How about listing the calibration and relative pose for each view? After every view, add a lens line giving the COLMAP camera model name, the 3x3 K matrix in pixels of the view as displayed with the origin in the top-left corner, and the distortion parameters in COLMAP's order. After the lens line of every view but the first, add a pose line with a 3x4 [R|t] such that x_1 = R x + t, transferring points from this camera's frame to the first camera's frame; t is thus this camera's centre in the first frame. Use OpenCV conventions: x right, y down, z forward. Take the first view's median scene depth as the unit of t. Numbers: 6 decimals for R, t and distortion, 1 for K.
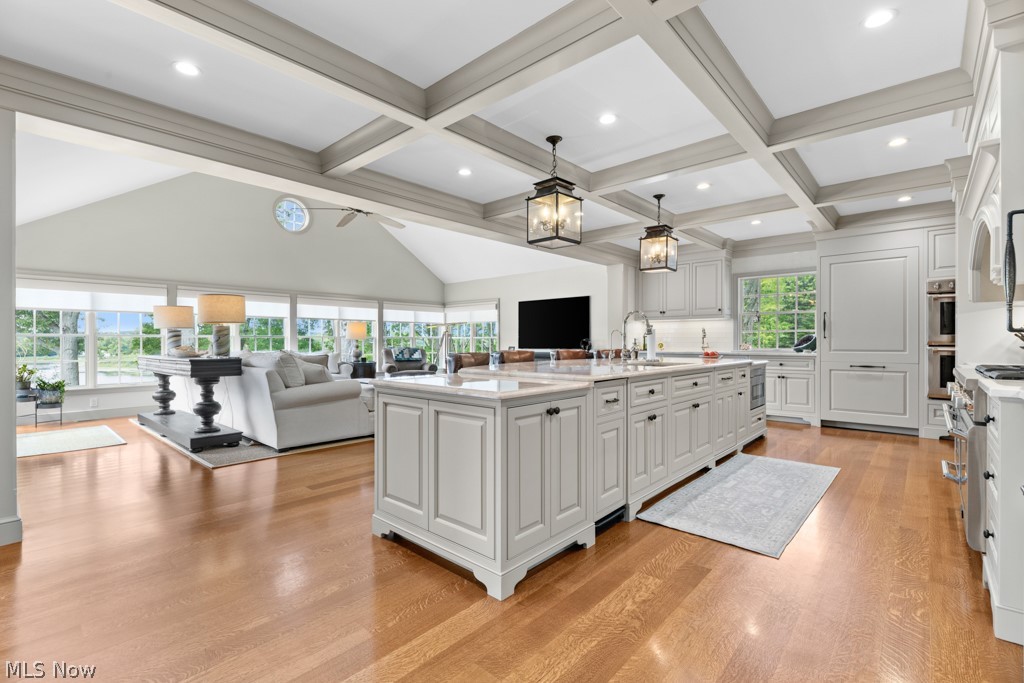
lens RADIAL K [[469.6, 0, 520.0], [0, 469.6, 341.4], [0, 0, 1]] dist [0.004859, -0.002506]
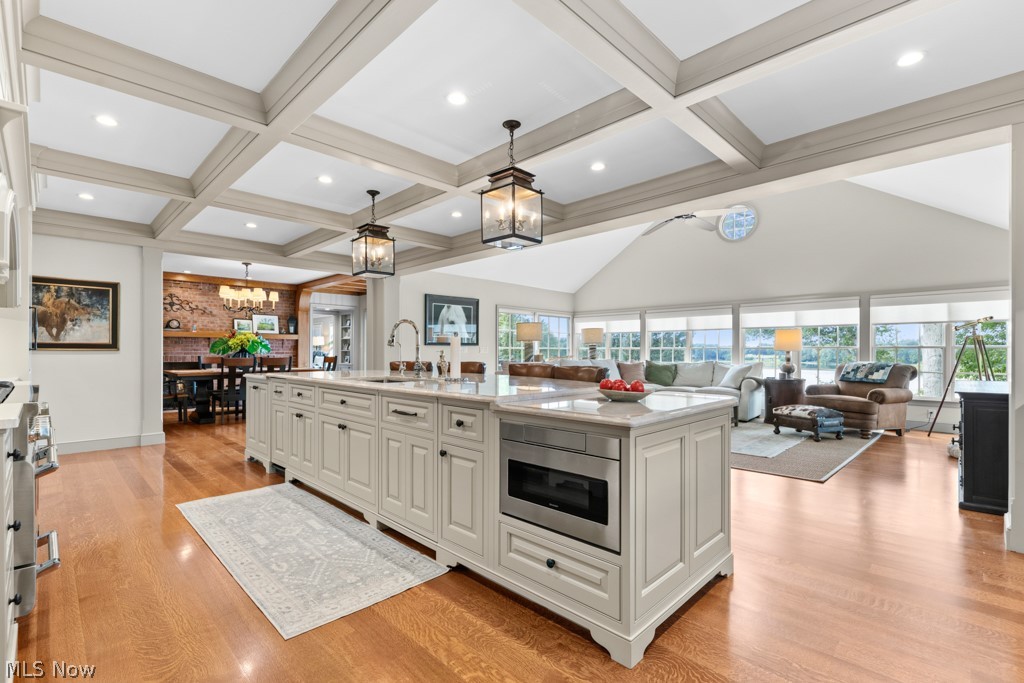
lens RADIAL K [[469.6, 0, 493.3], [0, 469.6, 352.0], [0, 0, 1]] dist [0.004859, -0.002506]
pose [[-0.096632, 0.002019, -0.995318, 0.759957], [-0.002722, 0.999994, 0.002293, -0.003620], [0.995316, 0.002931, -0.096626, 0.849666]]
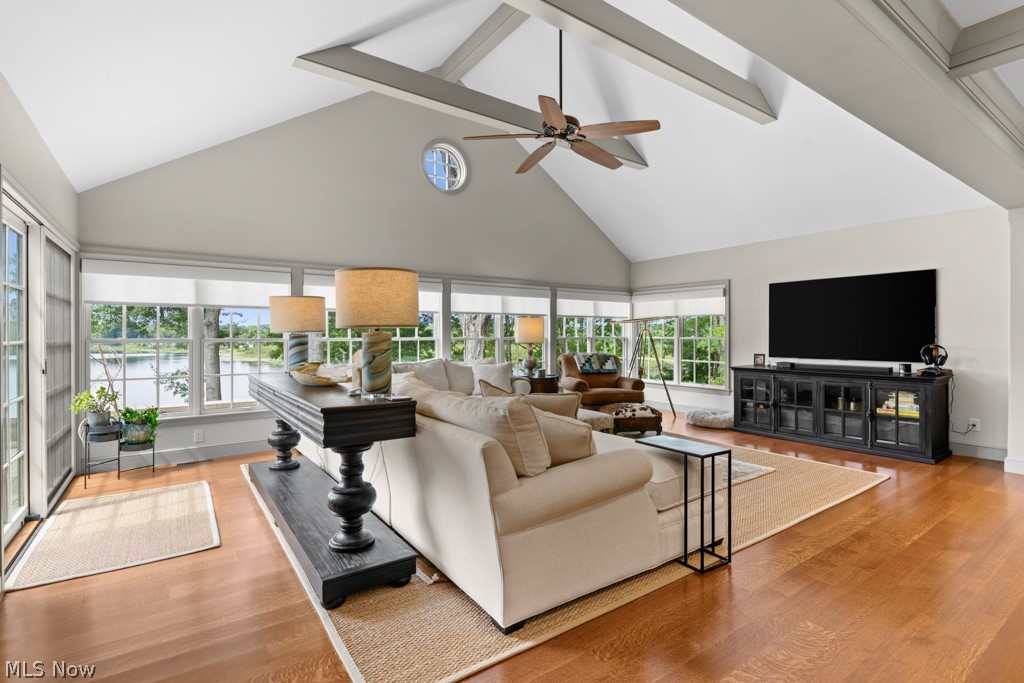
lens RADIAL K [[488.8, 0, 511.0], [0, 488.8, 334.5], [0, 0, 1]] dist [0.008933, 0.001554]
pose [[0.972173, 0.002572, -0.234248, -0.306240], [-0.002085, 0.999995, 0.002327, -0.026412], [0.234253, -0.001774, 0.972174, 0.431776]]
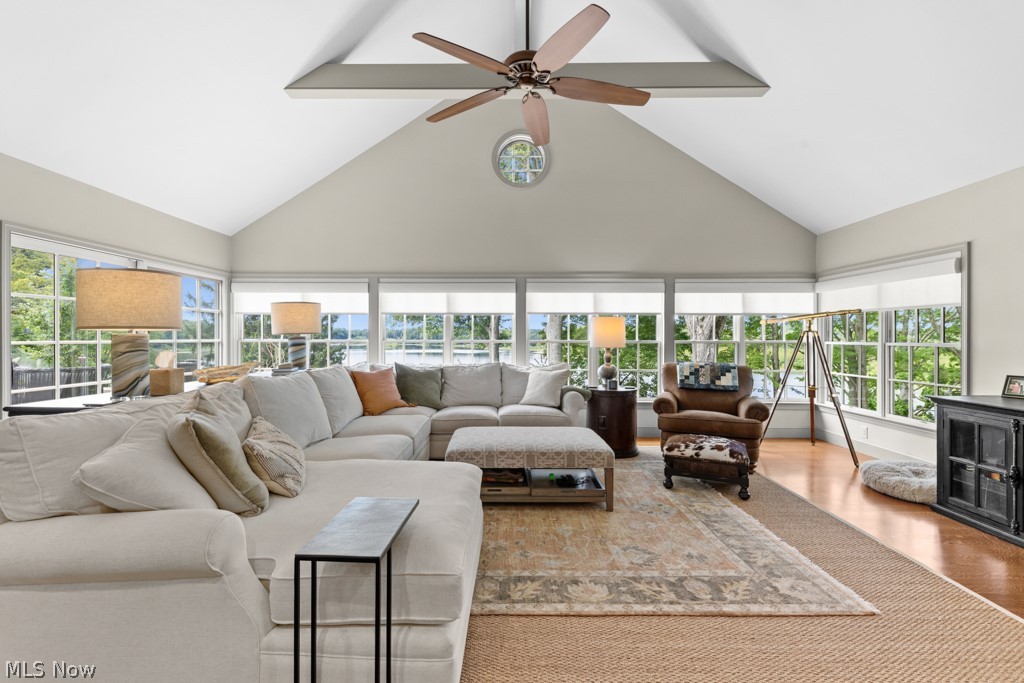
lens RADIAL K [[447.6, 0, 504.6], [0, 447.6, 338.7], [0, 0, 1]] dist [0.008600, -0.000640]
pose [[0.647430, 0.008390, -0.762079, -0.016169], [-0.003561, 0.999962, 0.007984, -0.027452], [0.762117, -0.002456, 0.647435, 0.814228]]
